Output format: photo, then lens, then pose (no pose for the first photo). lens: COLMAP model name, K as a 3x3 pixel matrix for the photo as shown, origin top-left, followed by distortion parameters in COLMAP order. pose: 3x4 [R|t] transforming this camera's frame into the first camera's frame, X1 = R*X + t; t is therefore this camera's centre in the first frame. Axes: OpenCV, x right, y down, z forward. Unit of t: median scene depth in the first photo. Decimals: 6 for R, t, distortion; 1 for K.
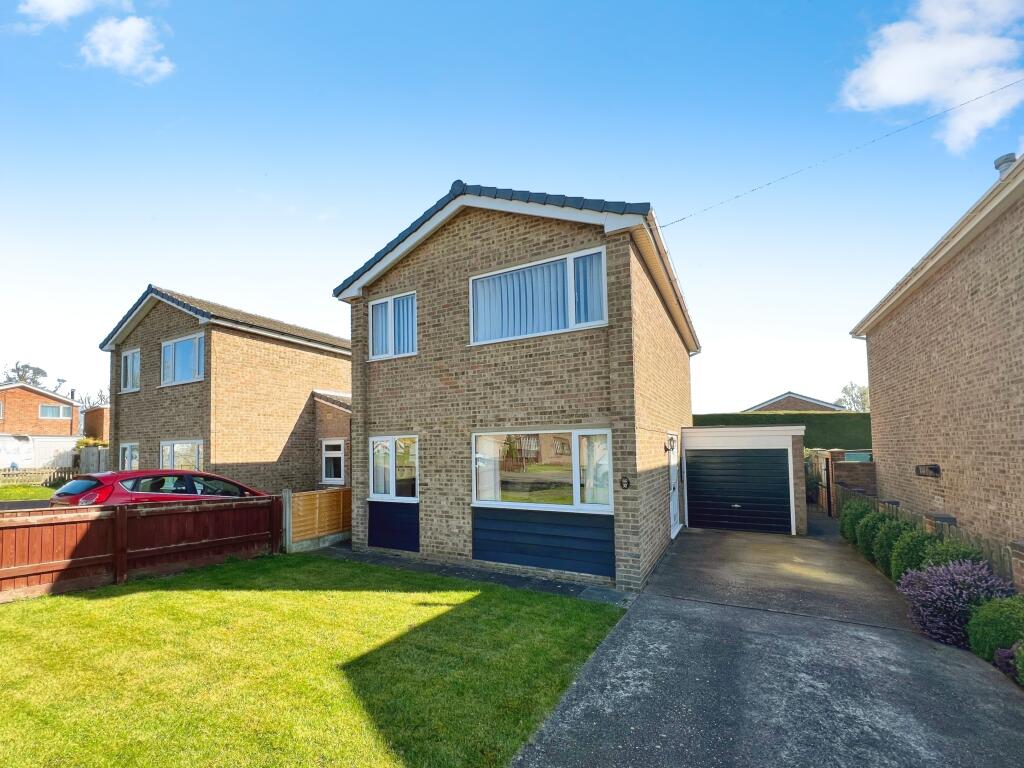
lens RADIAL K [[410.6, 0, 573.5], [0, 410.6, 421.1], [0, 0, 1]] dist [-0.001481, 0.000268]
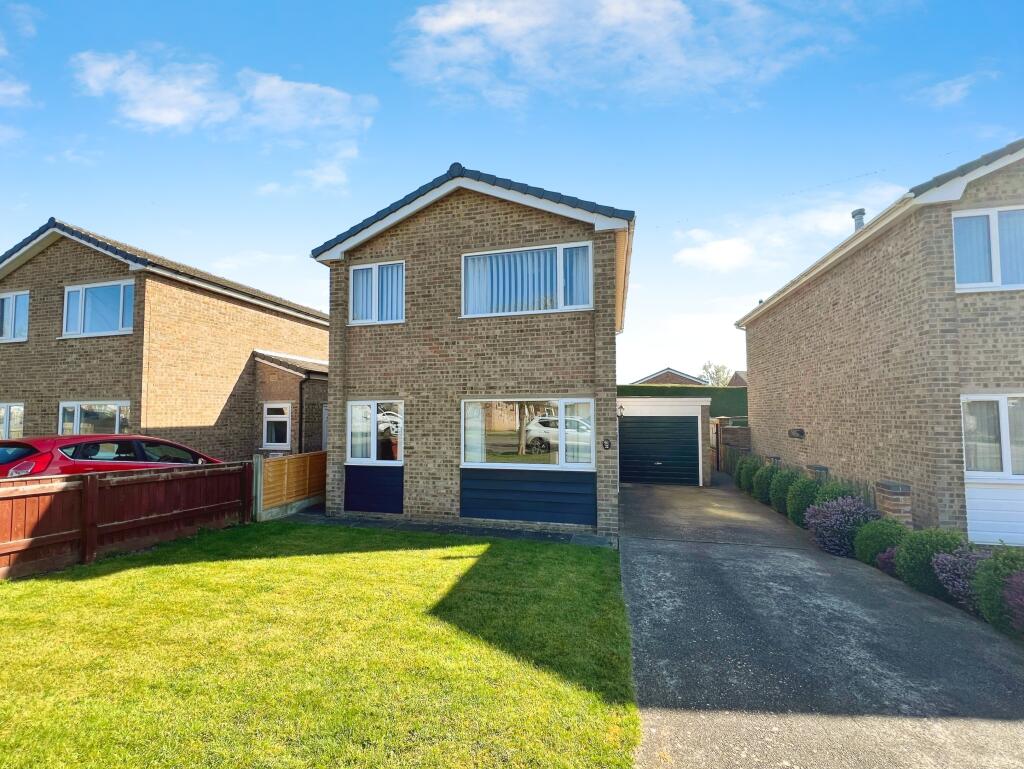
lens RADIAL K [[410.6, 0, 504.9], [0, 410.6, 384.7], [0, 0, 1]] dist [-0.001481, 0.000268]
pose [[0.970485, 0.026144, 0.239742, -0.412517], [-0.025161, 0.999658, -0.007158, -0.004561], [-0.239847, 0.000914, 0.970810, -0.069998]]
